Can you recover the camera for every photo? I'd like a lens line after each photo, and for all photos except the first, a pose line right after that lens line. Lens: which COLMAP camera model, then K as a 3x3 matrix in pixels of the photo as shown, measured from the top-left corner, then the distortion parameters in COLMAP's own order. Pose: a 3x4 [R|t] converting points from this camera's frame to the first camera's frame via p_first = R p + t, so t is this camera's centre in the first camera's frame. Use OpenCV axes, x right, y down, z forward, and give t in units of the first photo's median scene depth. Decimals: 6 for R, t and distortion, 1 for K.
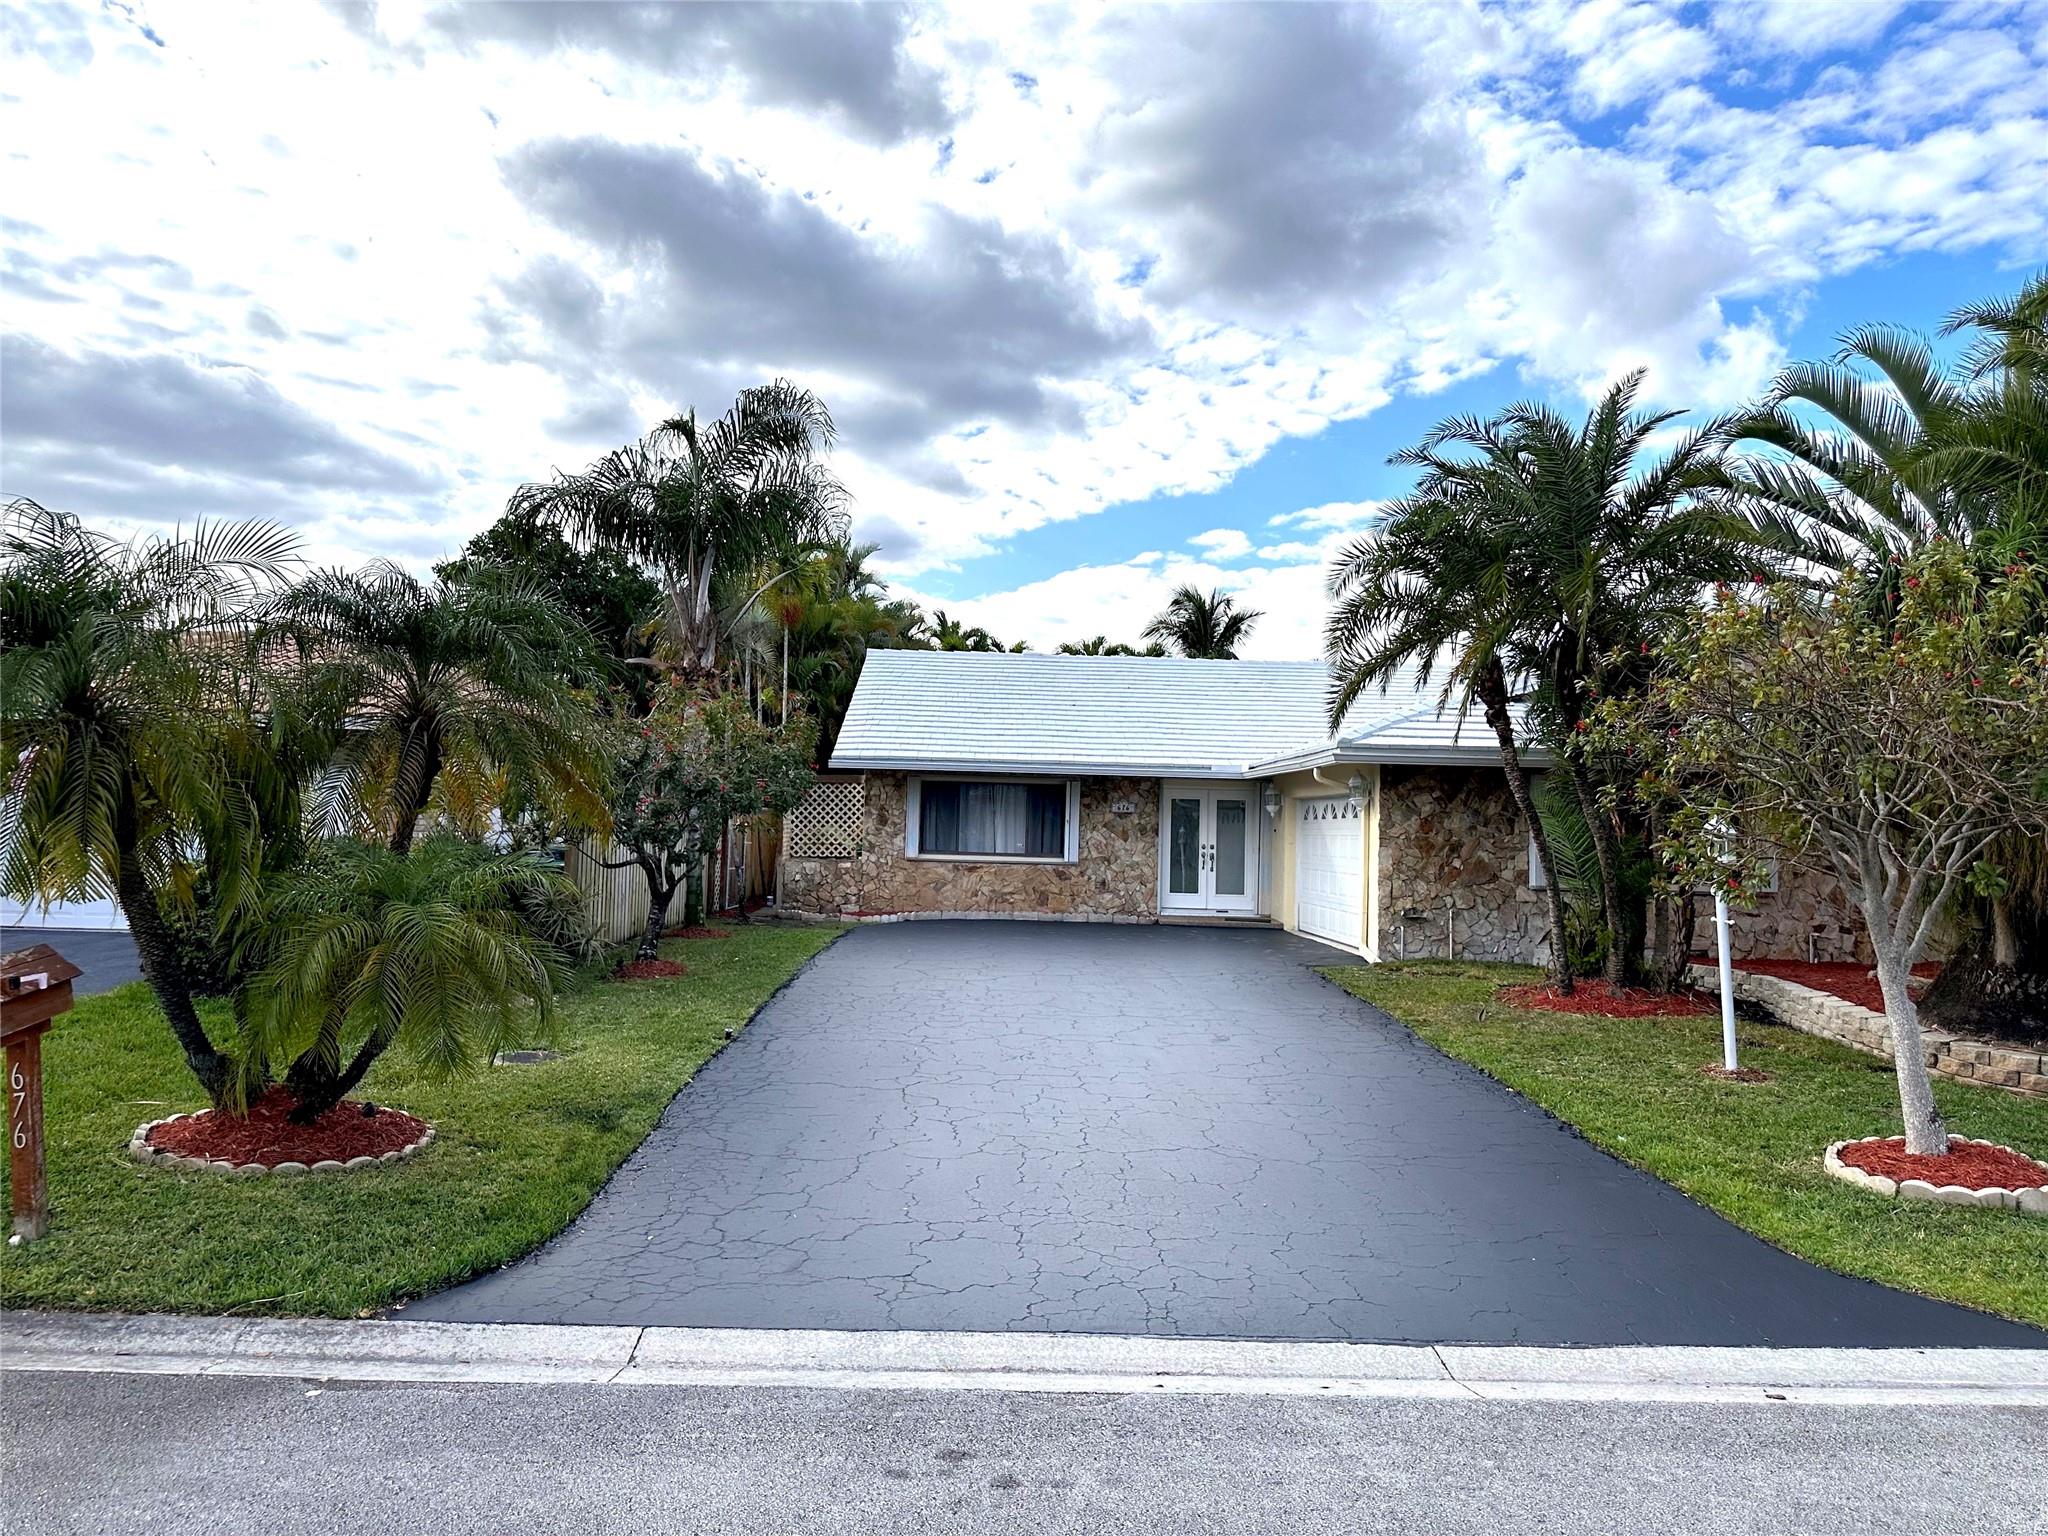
lens RADIAL K [[1454.2, 0, 1025.3], [0, 1454.2, 775.5], [0, 0, 1]] dist [0.037847, -0.047650]
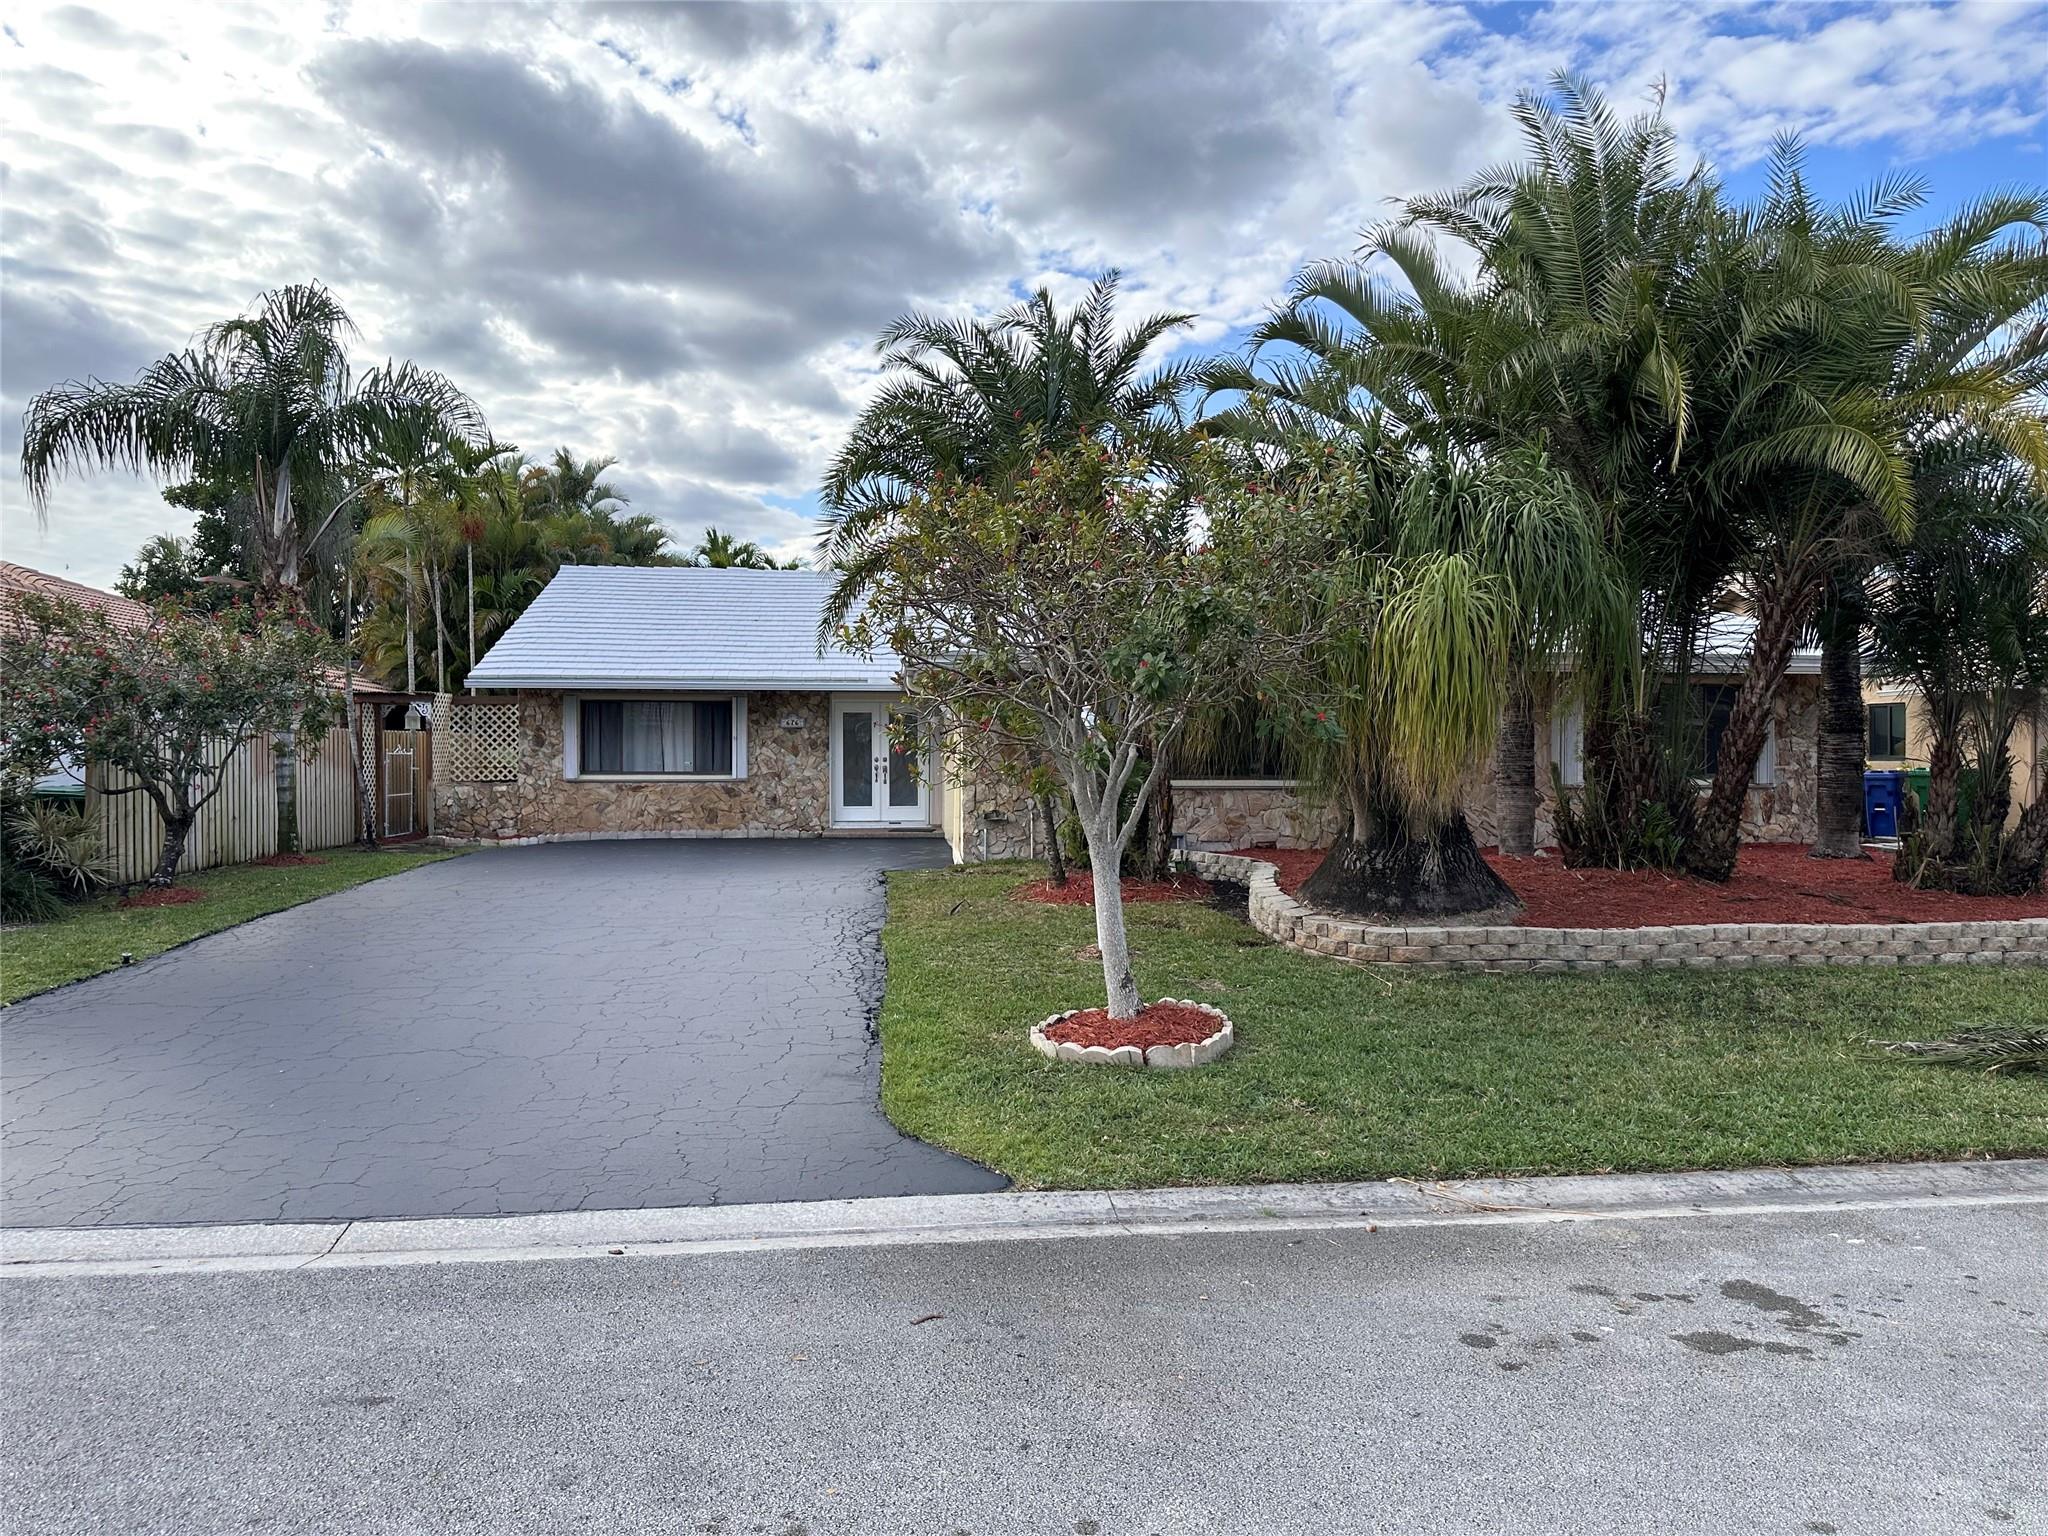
lens RADIAL K [[1454.2, 0, 1124.8], [0, 1454.2, 751.8], [0, 0, 1]] dist [0.037847, -0.047650]
pose [[0.996564, -0.026685, 0.078415, 0.216079], [0.024040, 0.999116, 0.034484, 0.013458], [-0.079266, -0.032481, 0.996324, -0.009014]]
